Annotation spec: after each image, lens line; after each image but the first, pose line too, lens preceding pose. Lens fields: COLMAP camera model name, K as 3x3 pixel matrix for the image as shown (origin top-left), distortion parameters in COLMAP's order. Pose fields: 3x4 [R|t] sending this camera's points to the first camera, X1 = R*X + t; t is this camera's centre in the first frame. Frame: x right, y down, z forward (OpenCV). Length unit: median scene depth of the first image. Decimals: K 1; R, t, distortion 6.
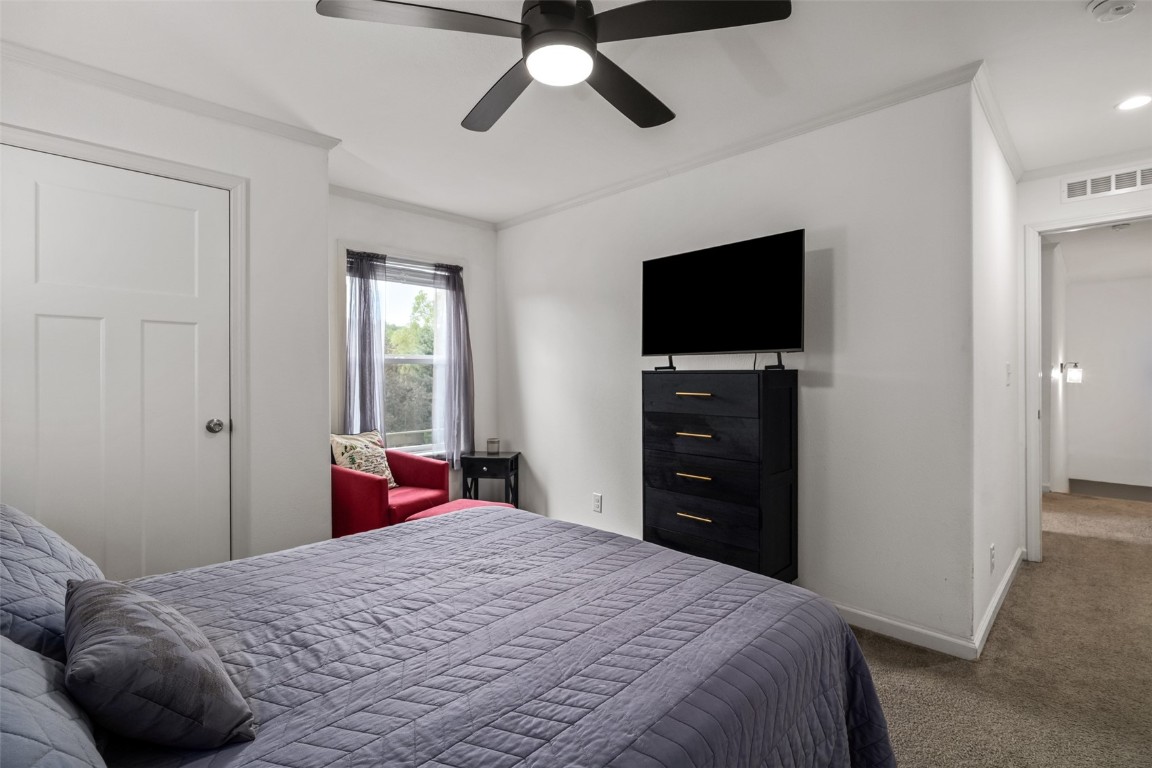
lens RADIAL K [[534.4, 0, 579.2], [0, 534.4, 372.6], [0, 0, 1]] dist [-0.002210, 0.000231]
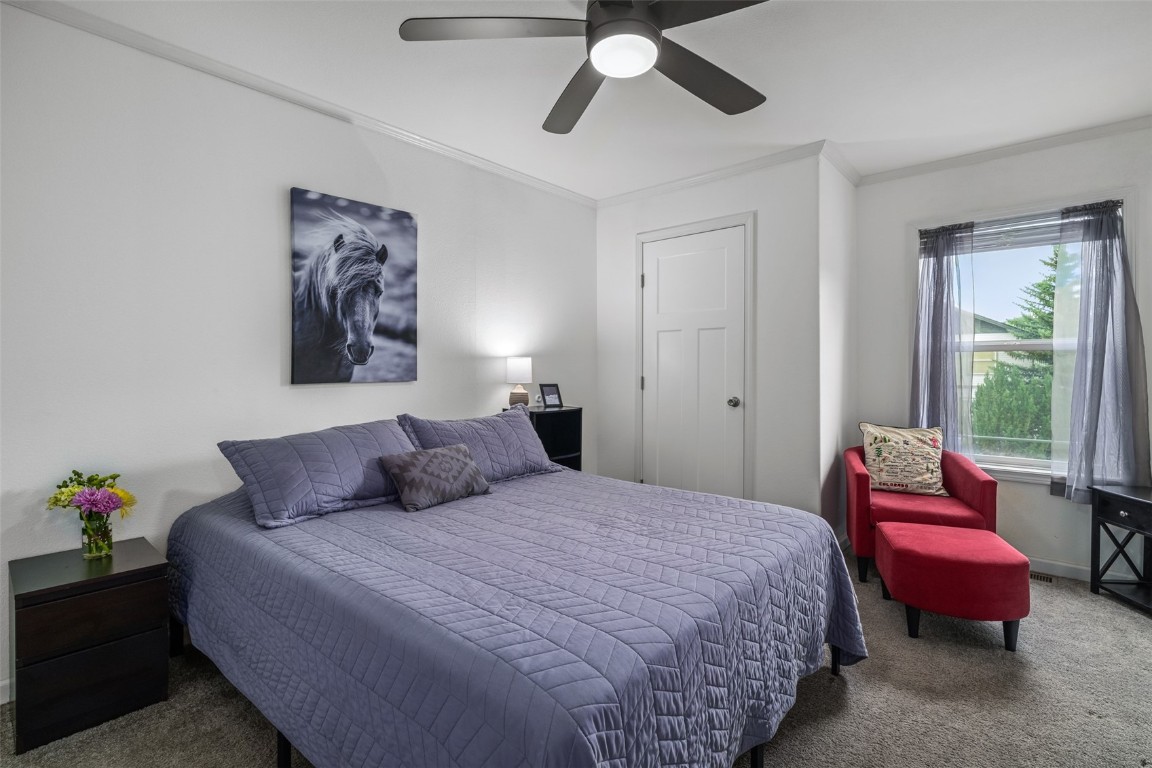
lens RADIAL K [[492.1, 0, 579.1], [0, 492.1, 366.5], [0, 0, 1]] dist [0.000092, -0.000020]
pose [[0.111580, 0.003452, -0.993749, 0.352141], [0.002678, 0.999989, 0.003774, 0.002488], [0.993752, -0.003082, 0.111570, 0.314901]]
